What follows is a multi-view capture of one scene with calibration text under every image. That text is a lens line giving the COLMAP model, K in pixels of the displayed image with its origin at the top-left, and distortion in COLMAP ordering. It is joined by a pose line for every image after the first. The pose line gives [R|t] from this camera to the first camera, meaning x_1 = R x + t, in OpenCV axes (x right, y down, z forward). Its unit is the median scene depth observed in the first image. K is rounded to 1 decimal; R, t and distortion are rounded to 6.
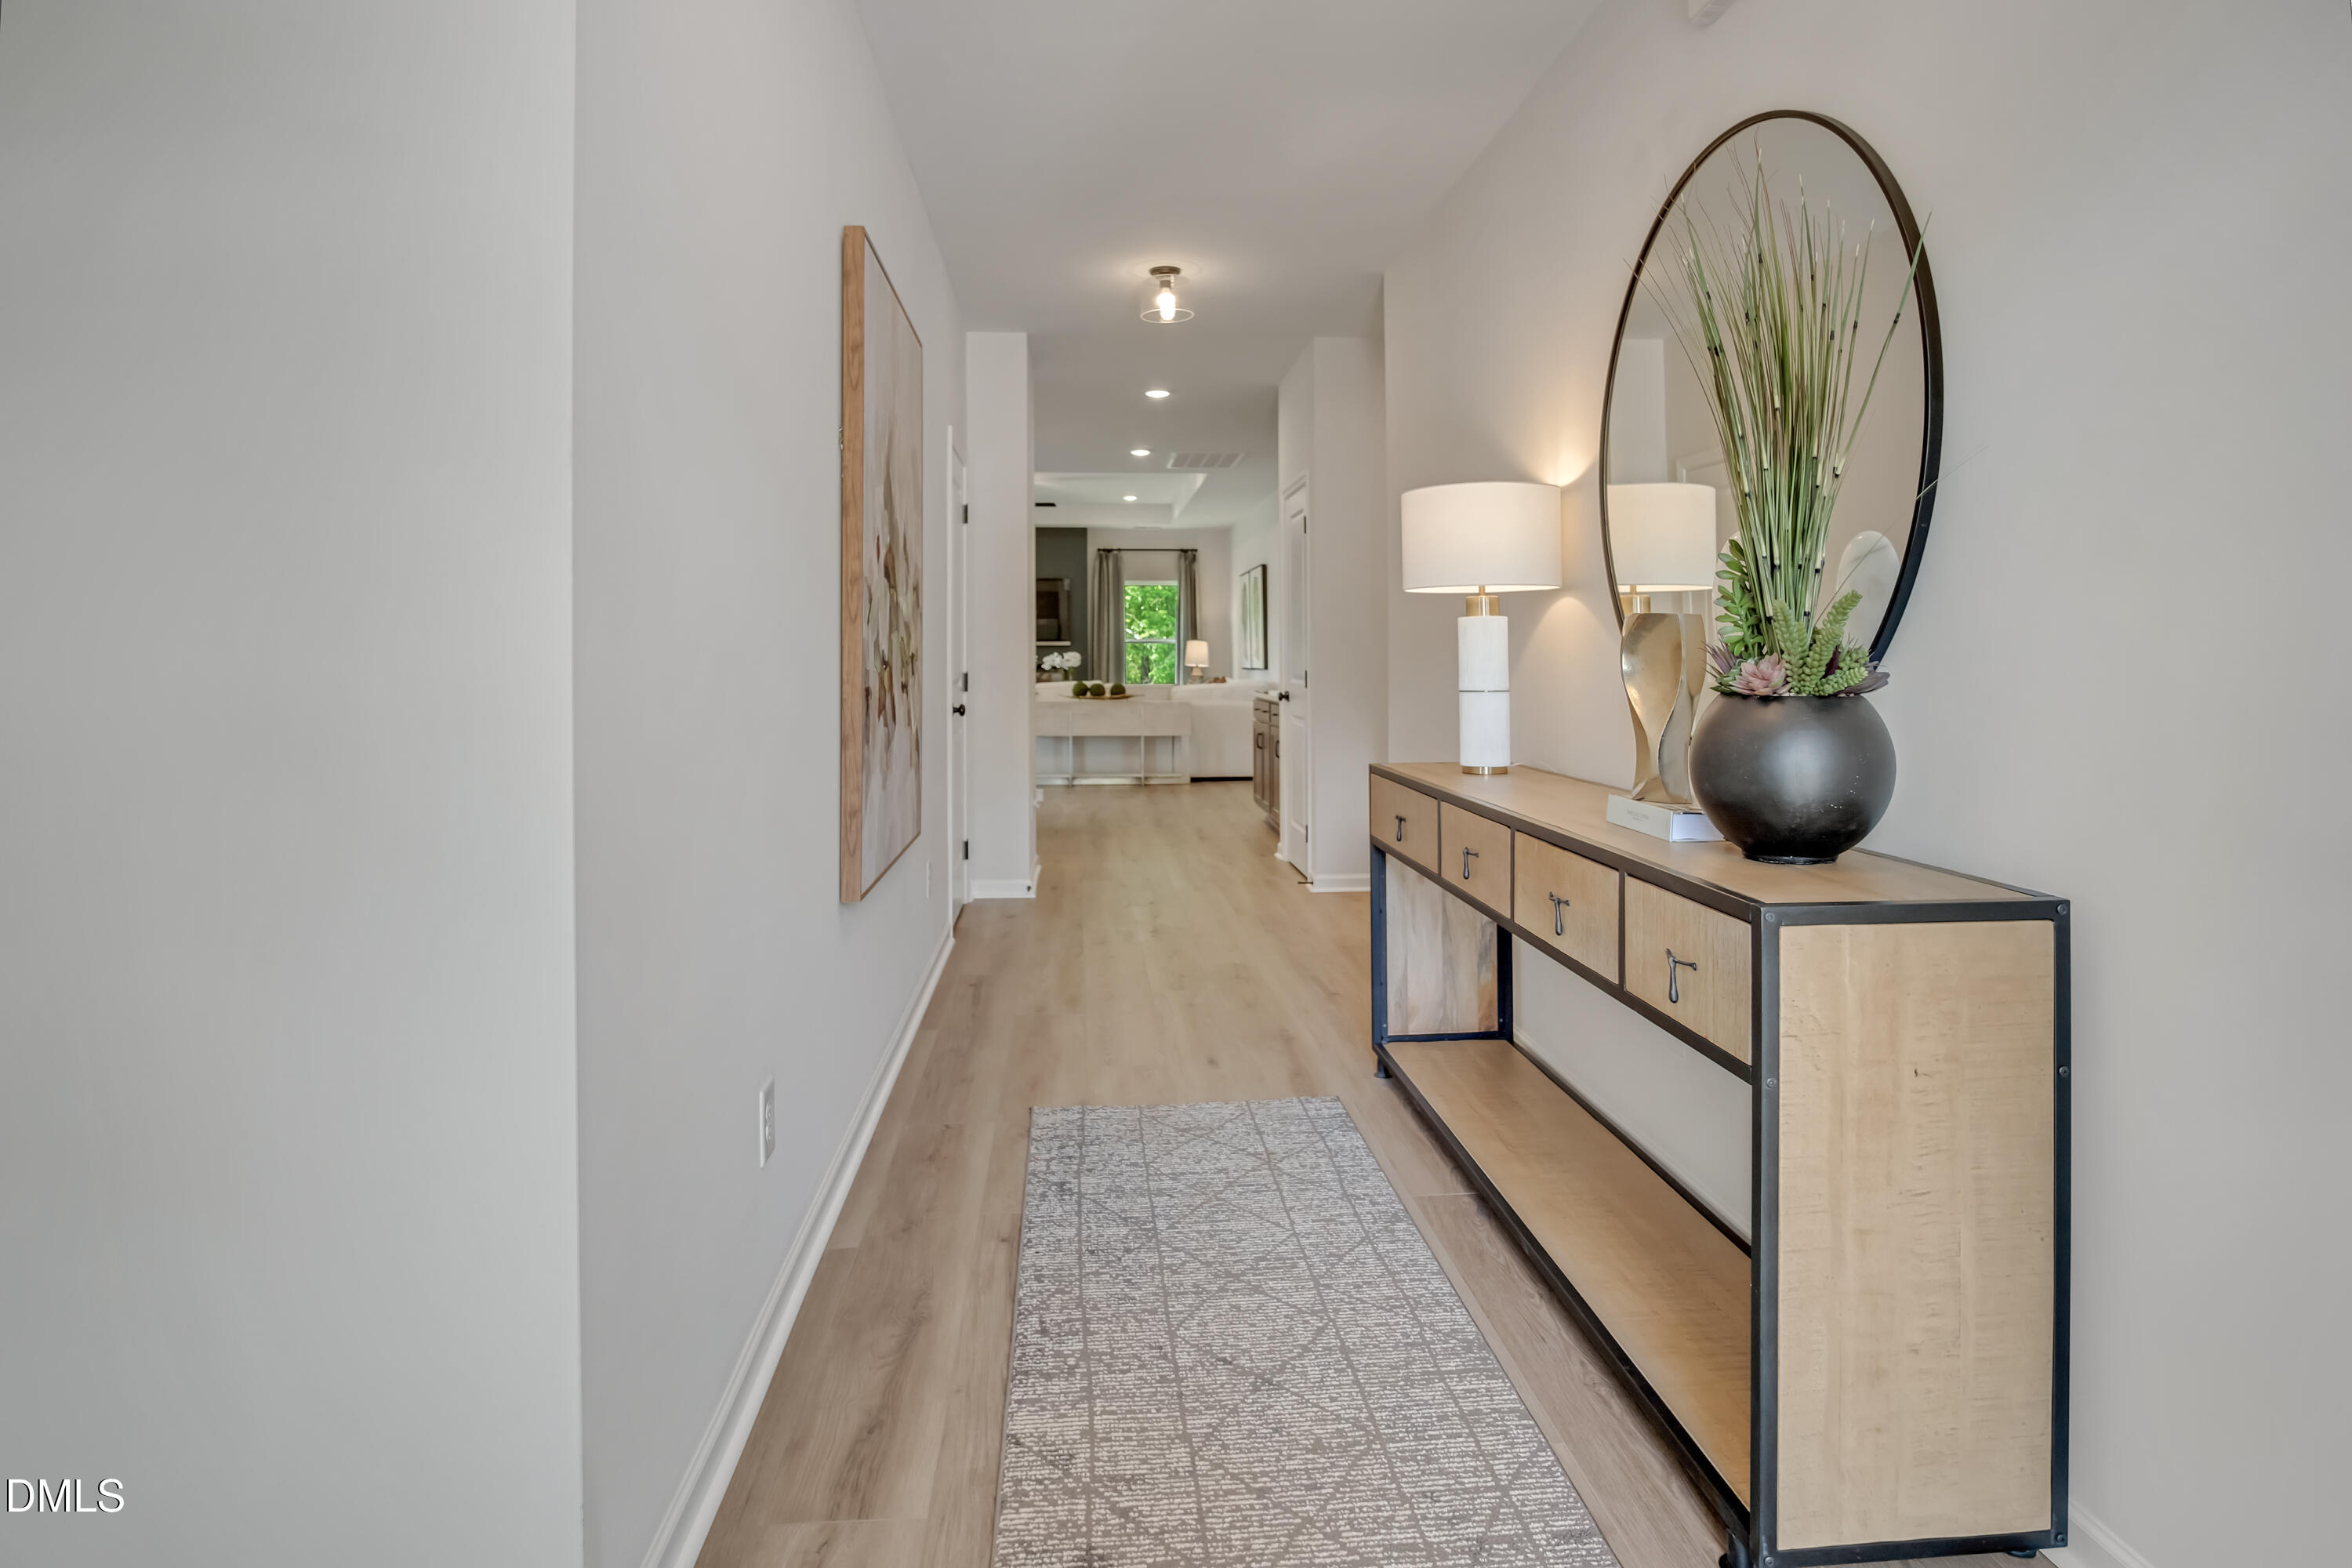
lens RADIAL K [[1272.4, 0, 1160.8], [0, 1272.4, 767.9], [0, 0, 1]] dist [-0.023853, 0.000966]
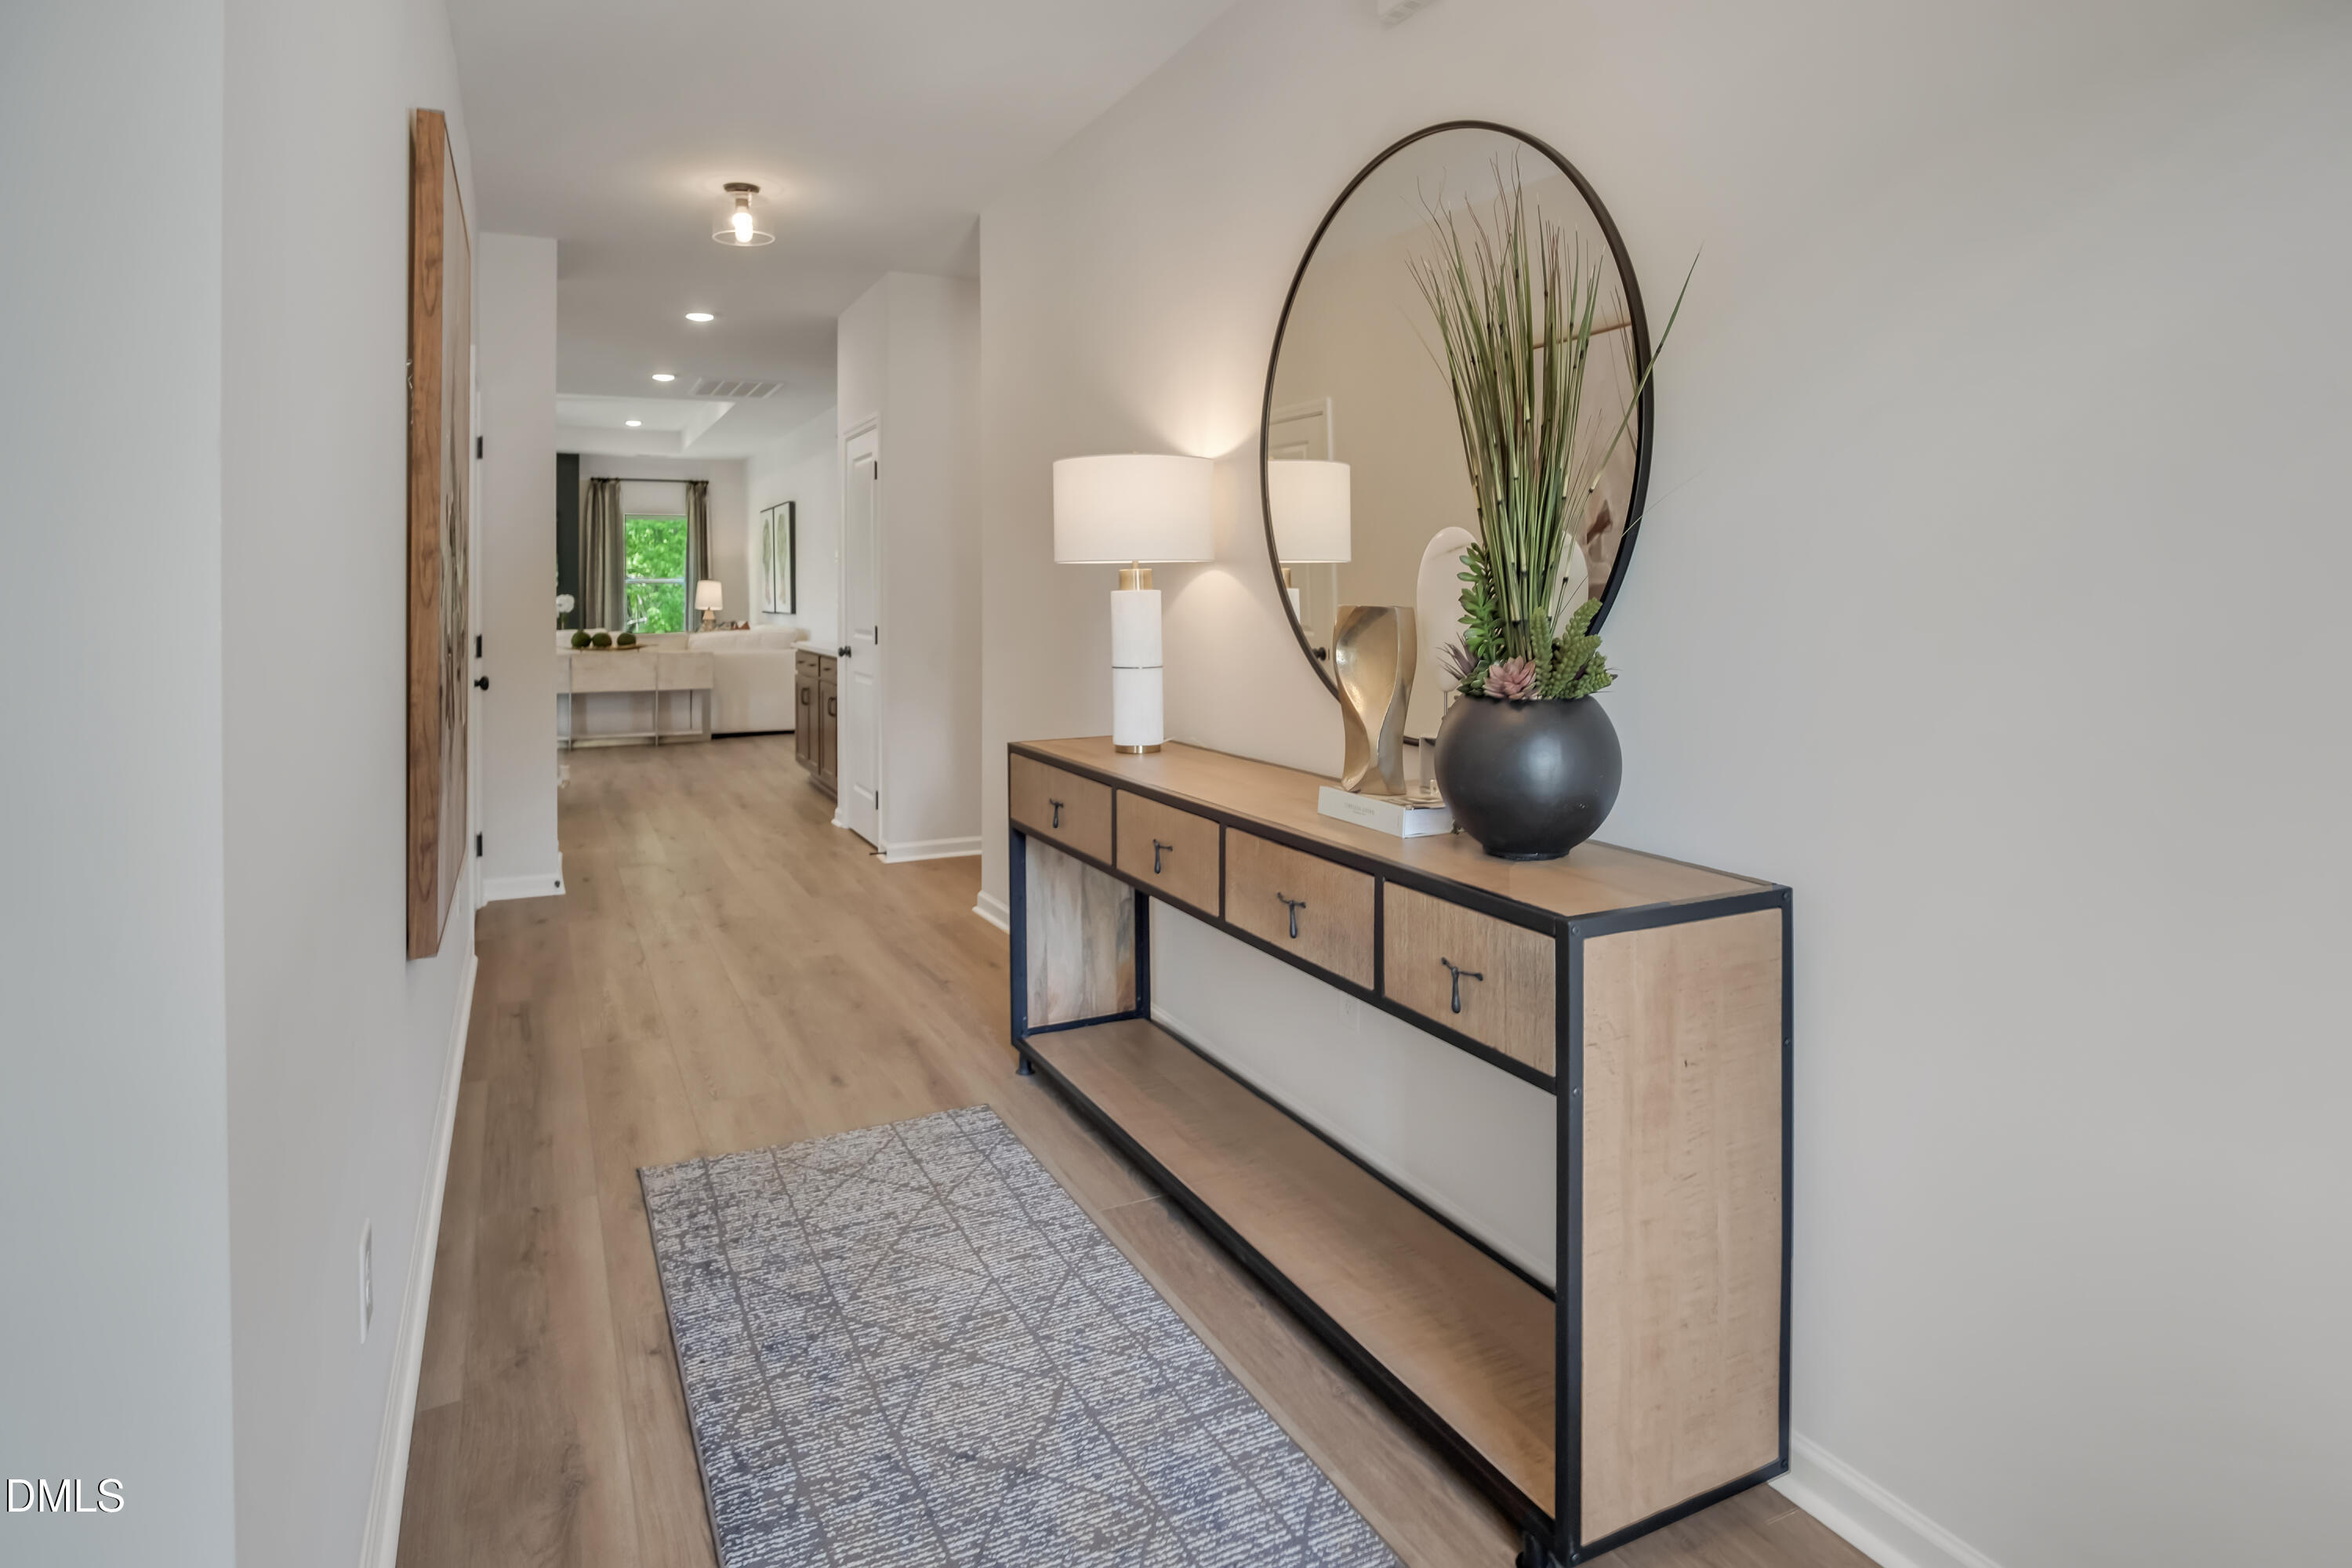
lens RADIAL K [[1321.6, 0, 1175.2], [0, 1321.6, 692.6], [0, 0, 1]] dist [-0.026679, 0.000824]
pose [[0.930447, -0.025093, 0.365565, -0.113872], [0.030184, 0.999511, -0.008217, -0.042647], [-0.365180, 0.018680, 0.930749, 0.077743]]
